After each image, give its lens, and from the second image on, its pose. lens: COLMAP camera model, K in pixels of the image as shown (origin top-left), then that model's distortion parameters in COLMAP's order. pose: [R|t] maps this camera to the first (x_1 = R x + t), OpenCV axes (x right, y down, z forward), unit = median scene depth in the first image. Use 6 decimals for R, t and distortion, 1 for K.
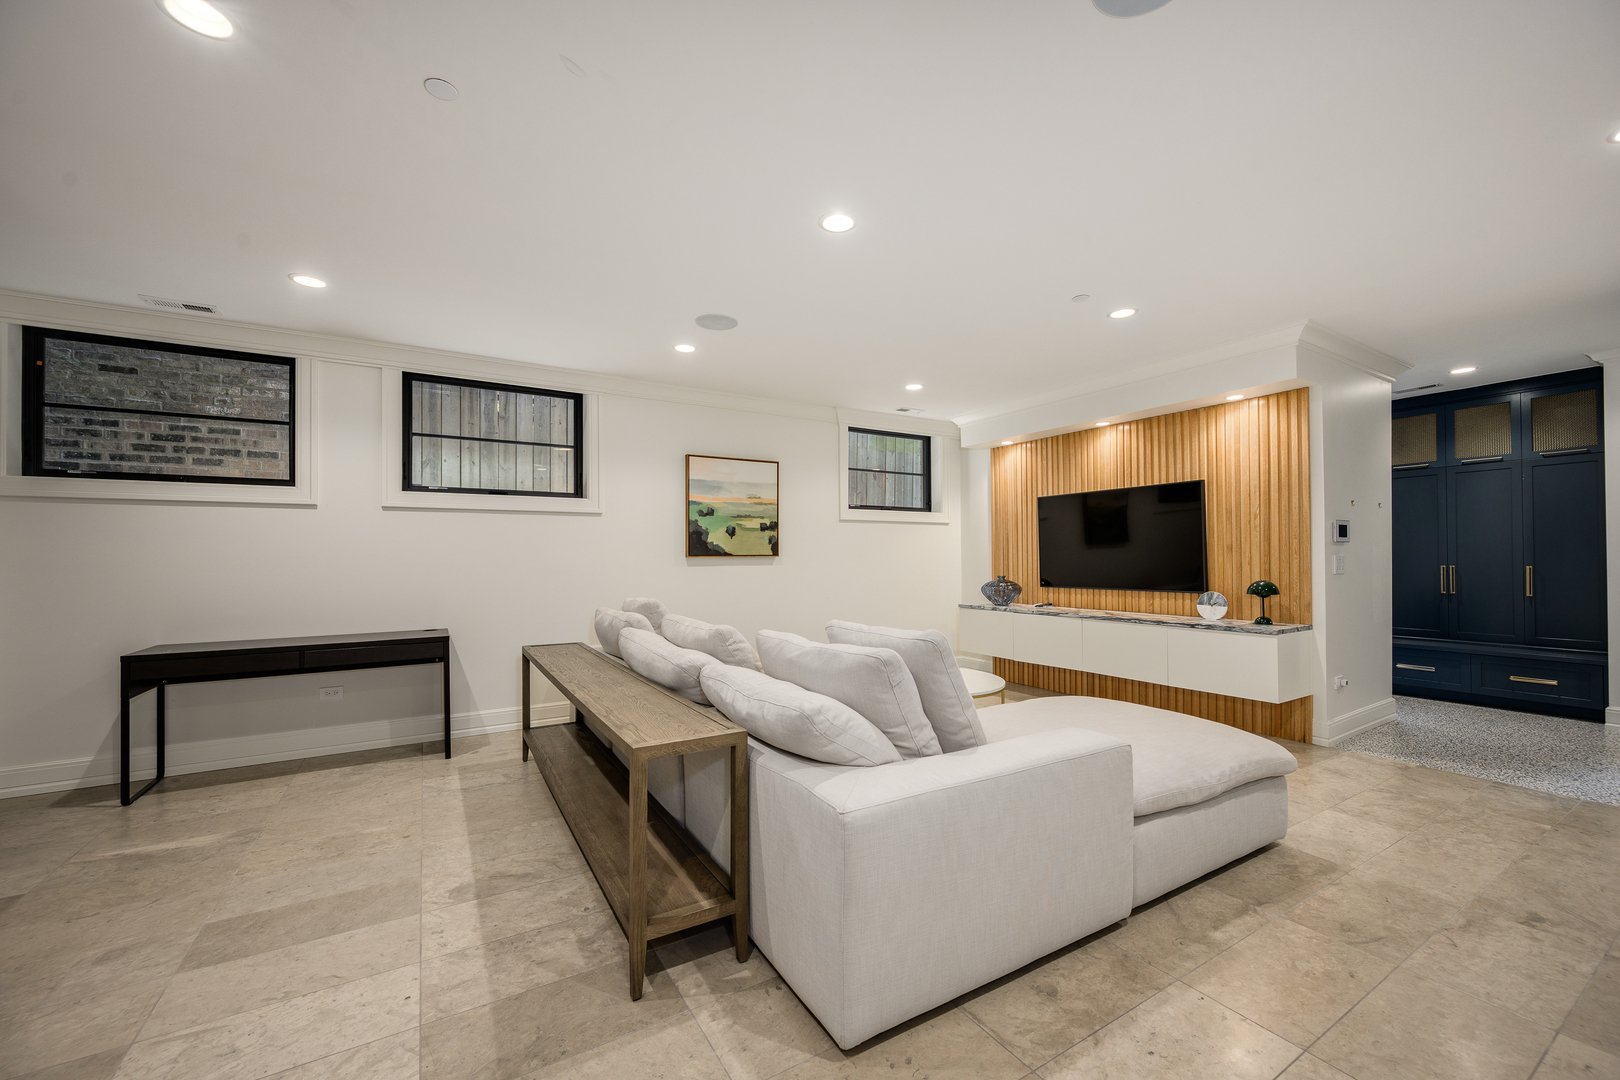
lens RADIAL K [[624.1, 0, 812.7], [0, 624.1, 565.6], [0, 0, 1]] dist [-0.001148, -0.000111]
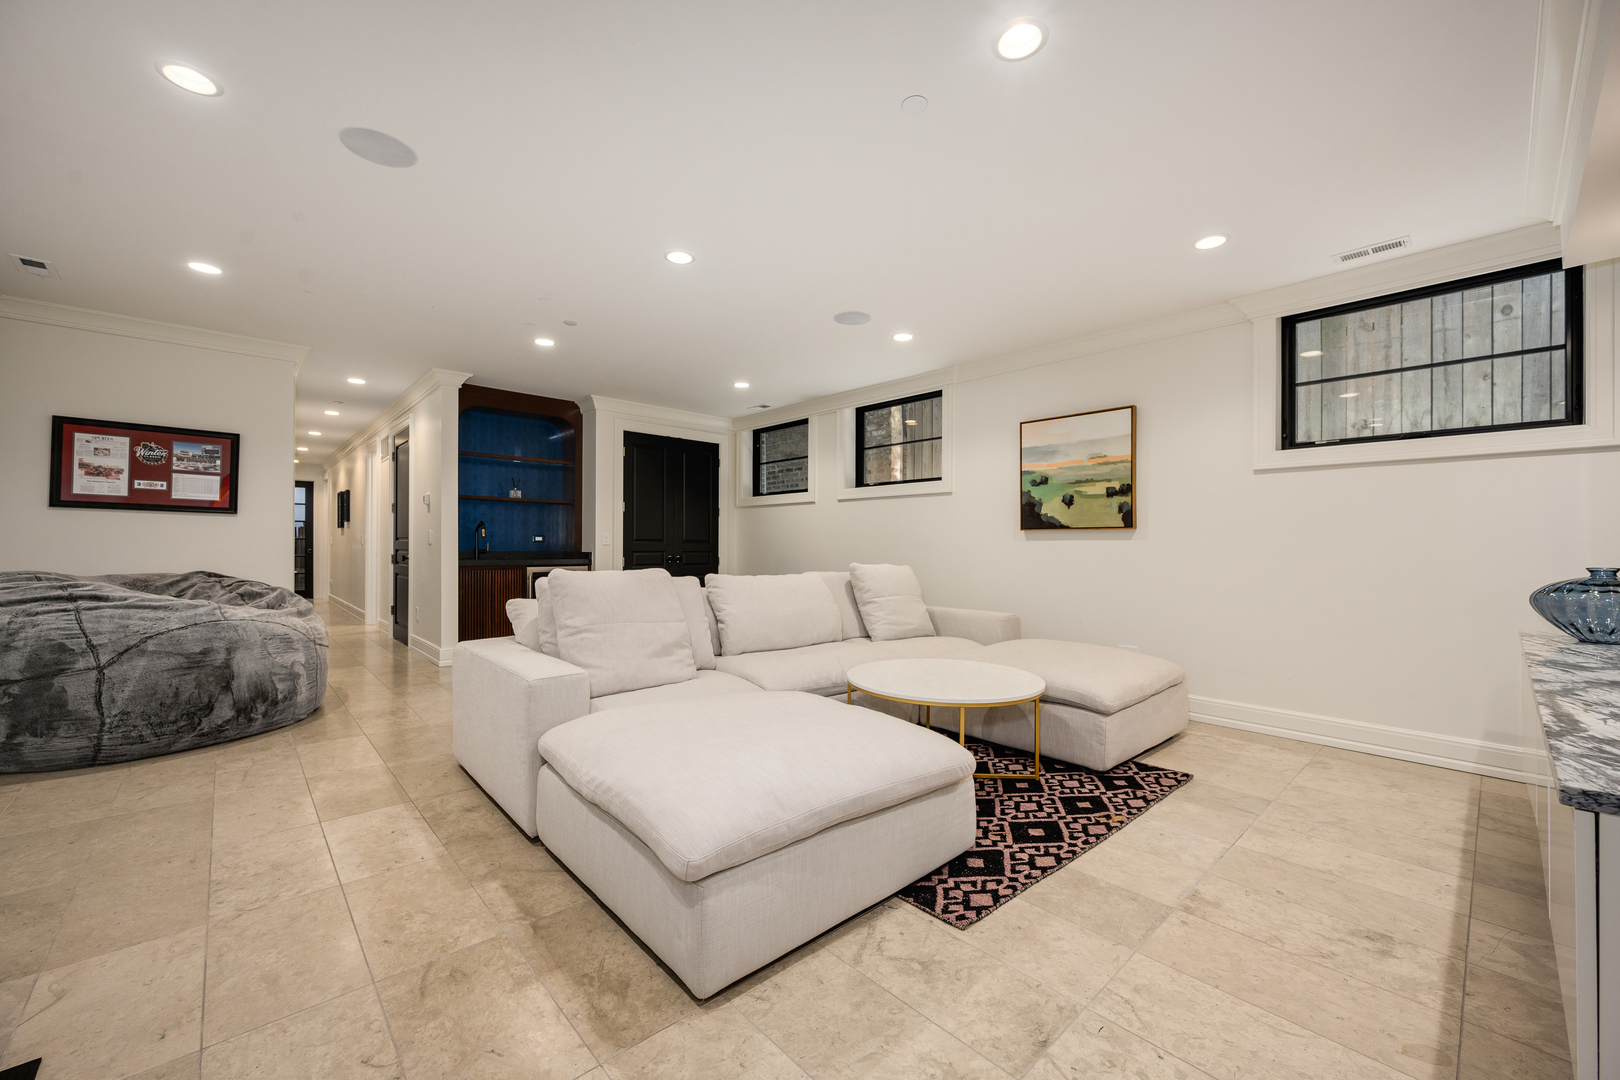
lens RADIAL K [[637.4, 0, 810.0], [0, 637.4, 540.0], [0, 0, 1]] dist [-0.001446, -0.000622]
pose [[0.197346, 0.015437, -0.980212, 0.665776], [0.005032, 0.999847, 0.016760, -0.016505], [0.980321, -0.008240, 0.197238, 0.473556]]
